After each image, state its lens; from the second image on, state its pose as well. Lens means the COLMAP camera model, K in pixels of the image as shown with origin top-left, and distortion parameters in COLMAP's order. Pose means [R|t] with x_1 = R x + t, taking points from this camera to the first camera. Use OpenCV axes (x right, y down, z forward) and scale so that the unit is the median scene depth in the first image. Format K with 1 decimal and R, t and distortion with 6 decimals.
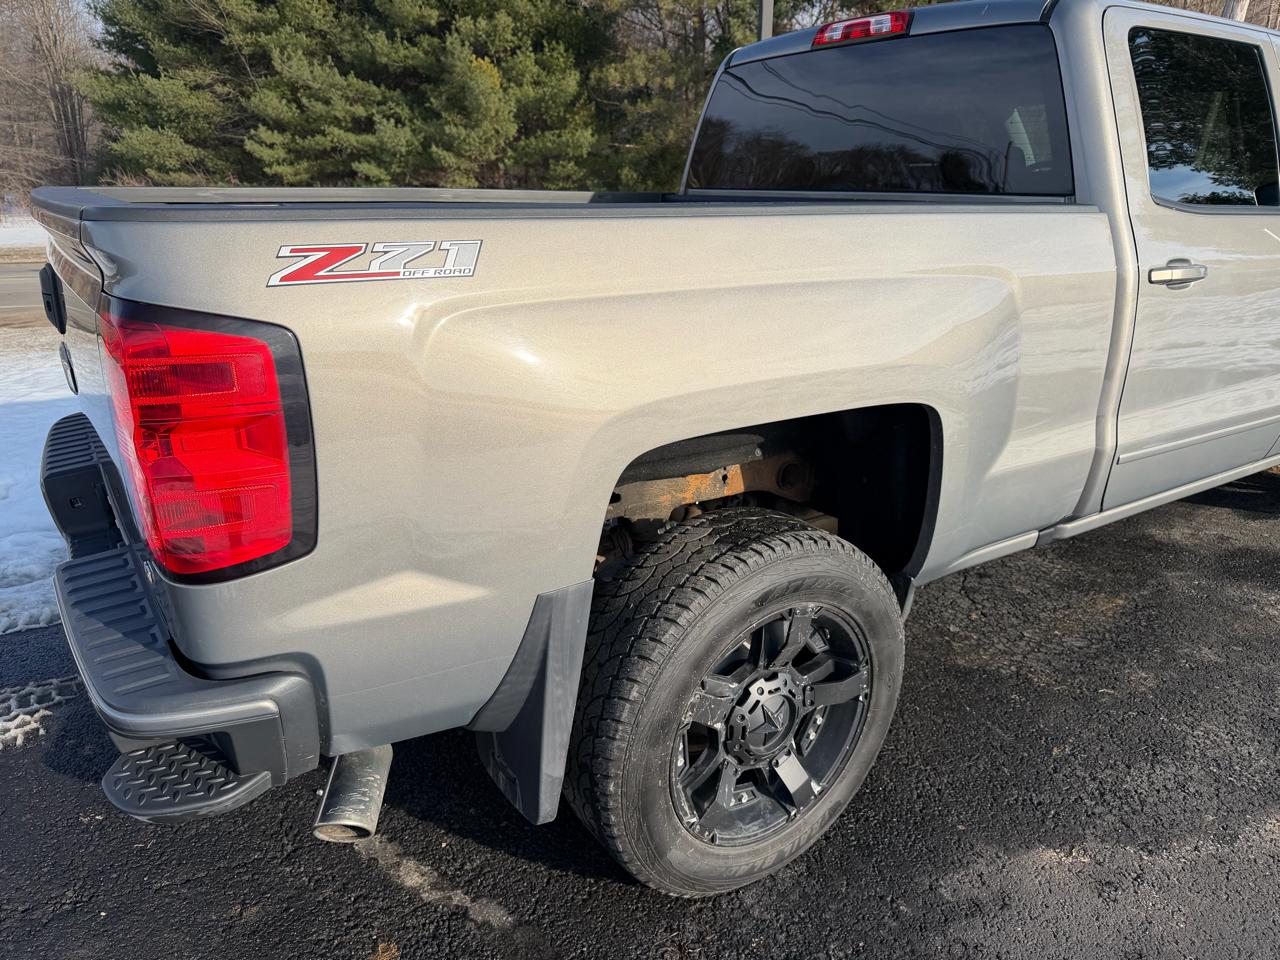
lens RADIAL K [[903.1, 0, 630.9], [0, 903.1, 484.7], [0, 0, 1]] dist [0.015432, -0.019689]
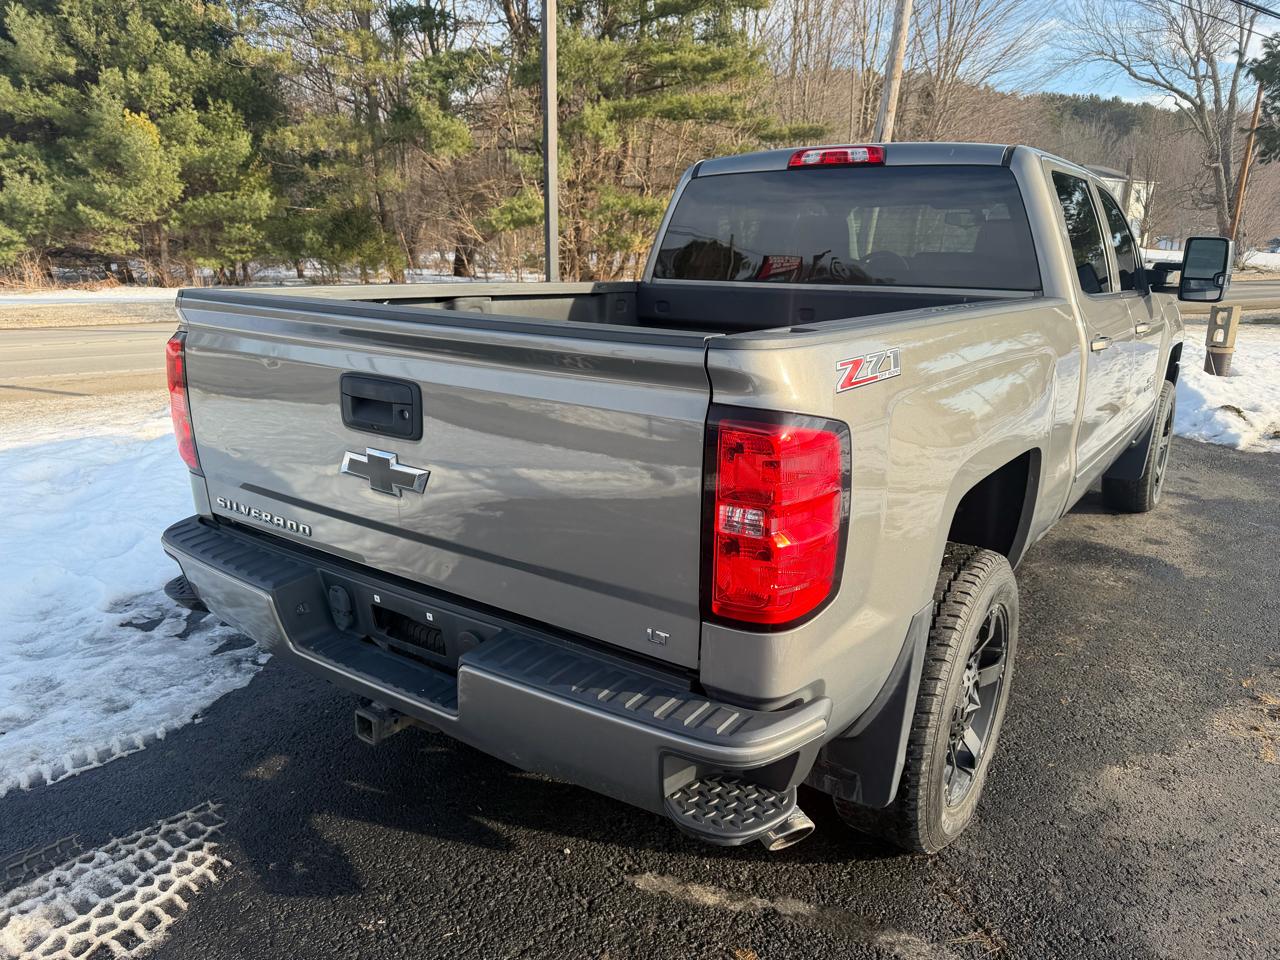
lens RADIAL K [[903.1, 0, 635.3], [0, 903.1, 485.6], [0, 0, 1]] dist [0.015432, -0.019689]
pose [[0.933348, -0.085565, 0.348625, -0.042814], [0.106992, 0.993345, -0.042640, -0.002364], [-0.342656, 0.077098, 0.936292, -0.004022]]
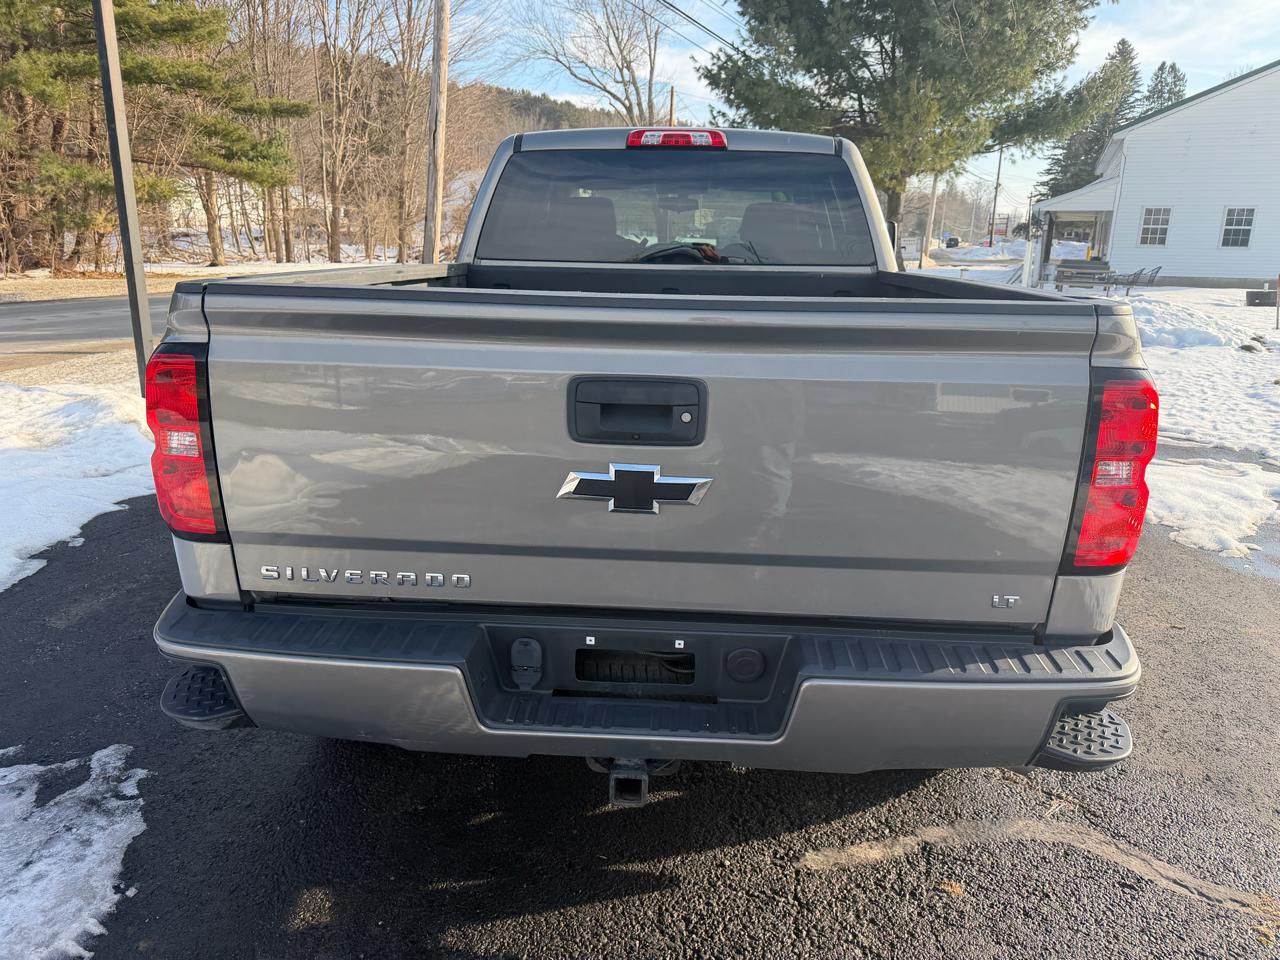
lens RADIAL K [[903.1, 0, 643.5], [0, 903.1, 478.7], [0, 0, 1]] dist [0.015432, -0.019689]
pose [[0.597891, -0.205283, 0.774846, -0.077534], [0.244812, 0.967229, 0.067348, -0.011754], [-0.763278, 0.149425, 0.628553, 0.026293]]
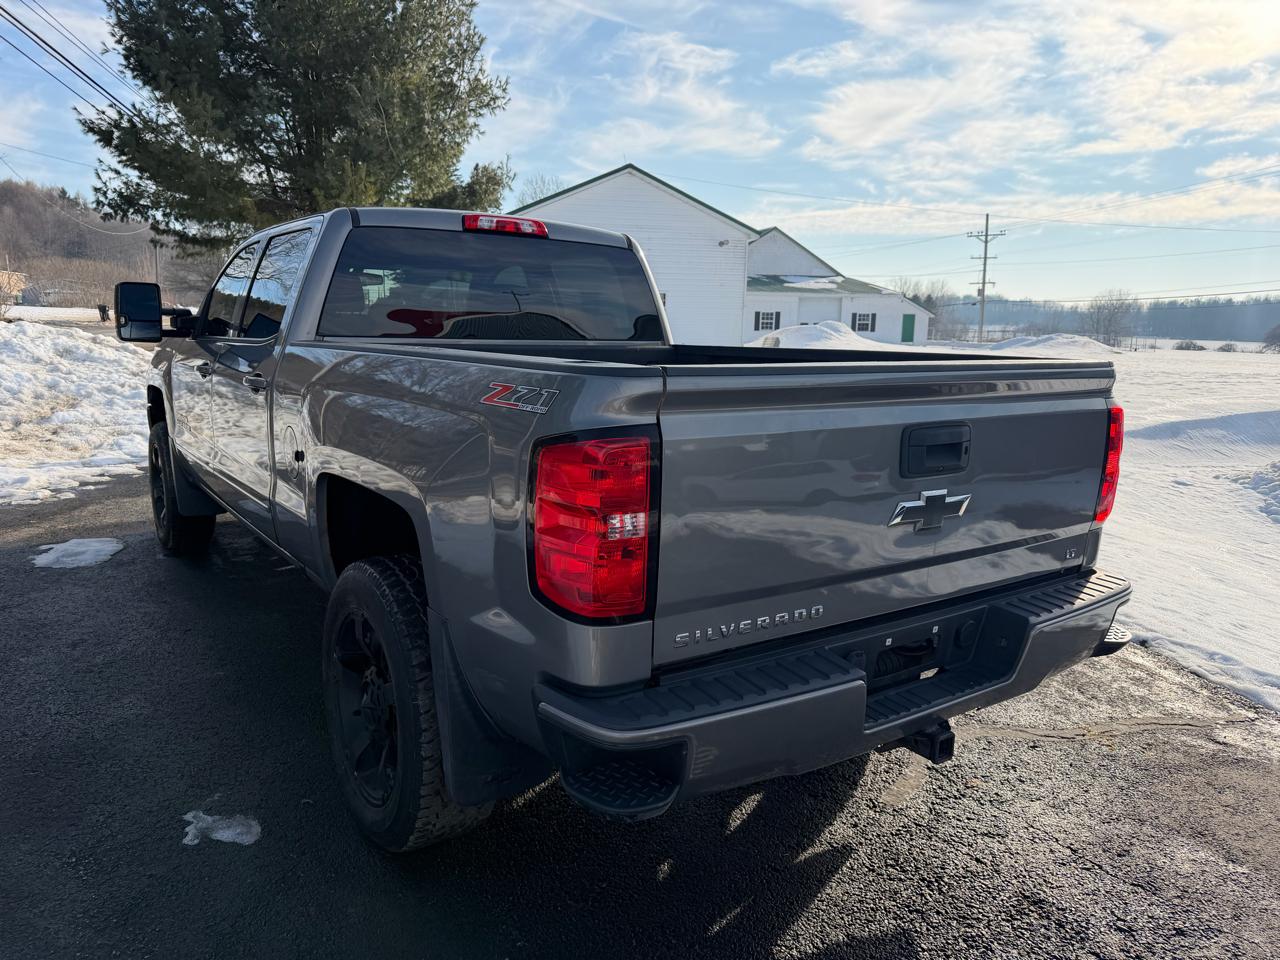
lens RADIAL K [[903.1, 0, 639.5], [0, 903.1, 471.7], [0, 0, 1]] dist [0.015432, -0.019689]
pose [[-0.026354, -0.172226, 0.984705, -0.103991], [0.300027, 0.938272, 0.172134, -0.029018], [-0.953567, 0.299974, 0.026945, 0.078197]]
